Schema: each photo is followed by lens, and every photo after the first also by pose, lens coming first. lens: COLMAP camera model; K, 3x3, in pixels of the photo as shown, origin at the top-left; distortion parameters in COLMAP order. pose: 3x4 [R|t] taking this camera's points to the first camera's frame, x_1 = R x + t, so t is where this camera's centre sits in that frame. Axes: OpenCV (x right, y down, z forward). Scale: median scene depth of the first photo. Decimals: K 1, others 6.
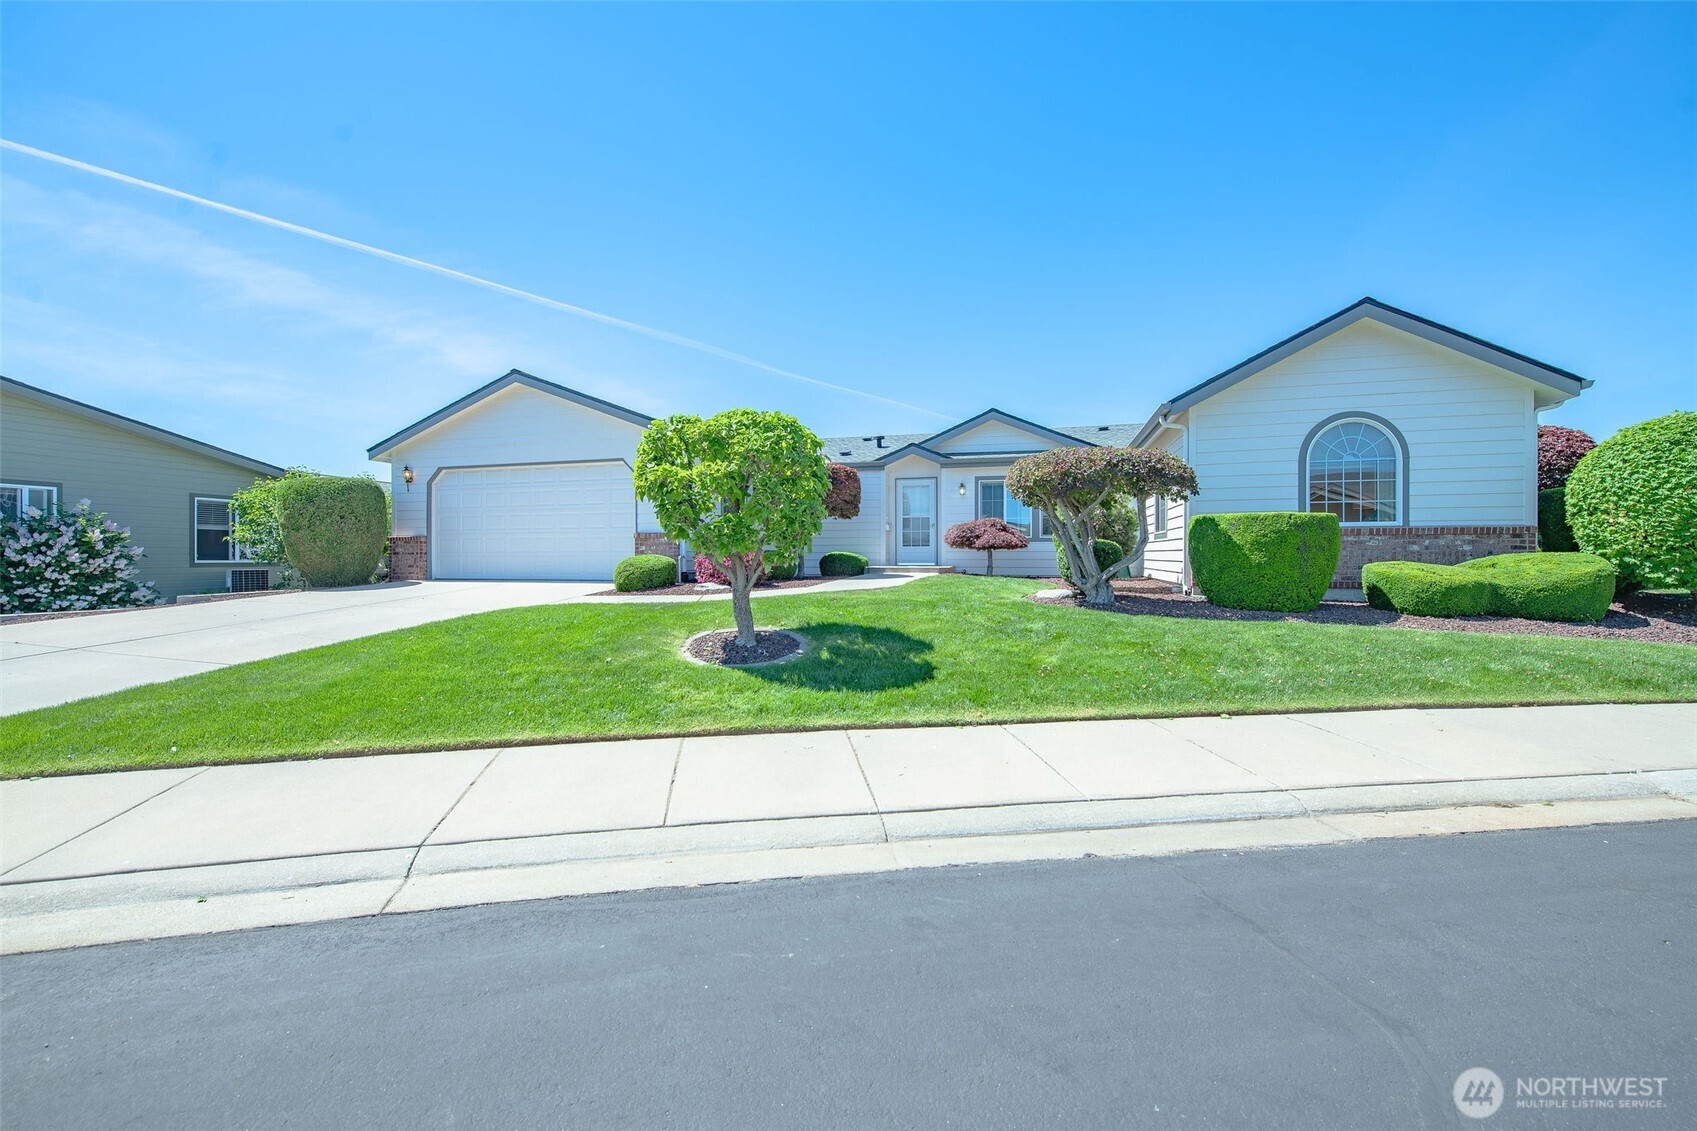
lens RADIAL K [[710.9, 0, 848.5], [0, 710.9, 565.5], [0, 0, 1]] dist [-0.013799, -0.000145]
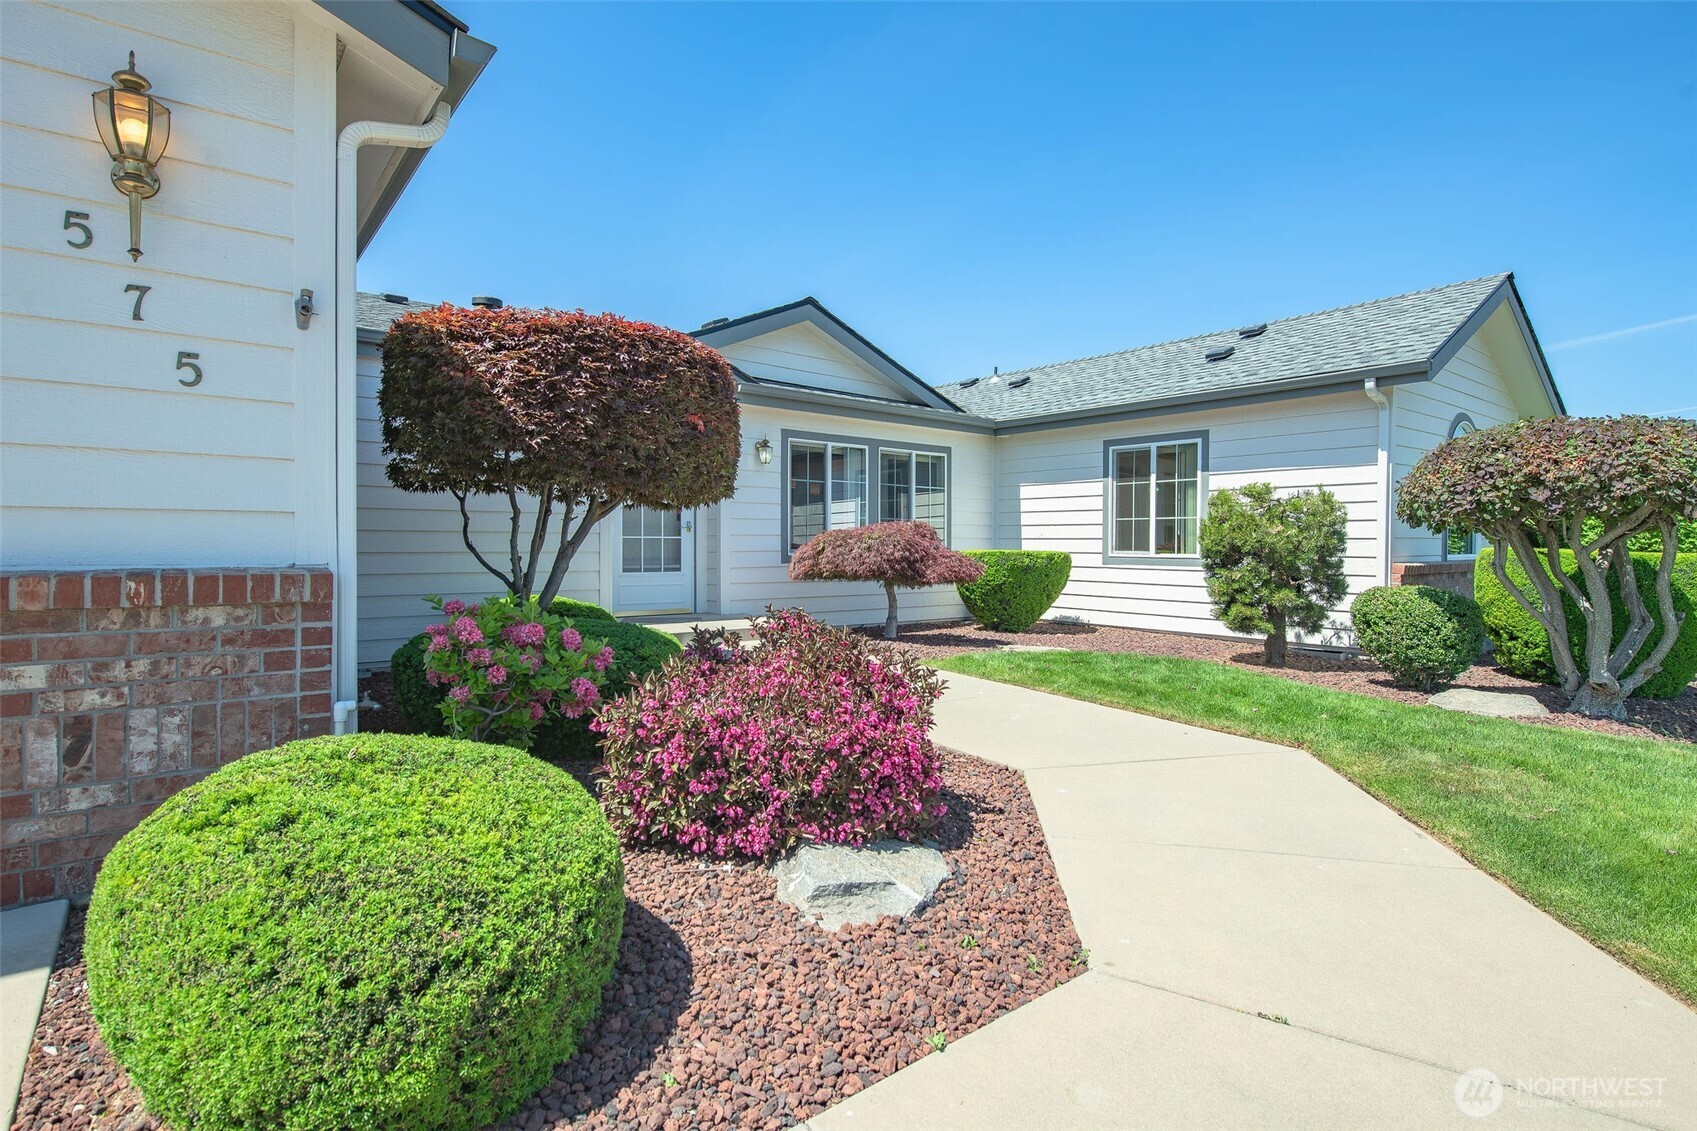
lens RADIAL K [[835.5, 0, 850.3], [0, 835.5, 552.3], [0, 0, 1]] dist [-0.006959, -0.001173]
pose [[0.578588, -0.004251, 0.815609, -0.325986], [0.000918, 0.999989, 0.004561, -0.052890], [-0.815620, -0.001890, 0.578585, 0.777631]]
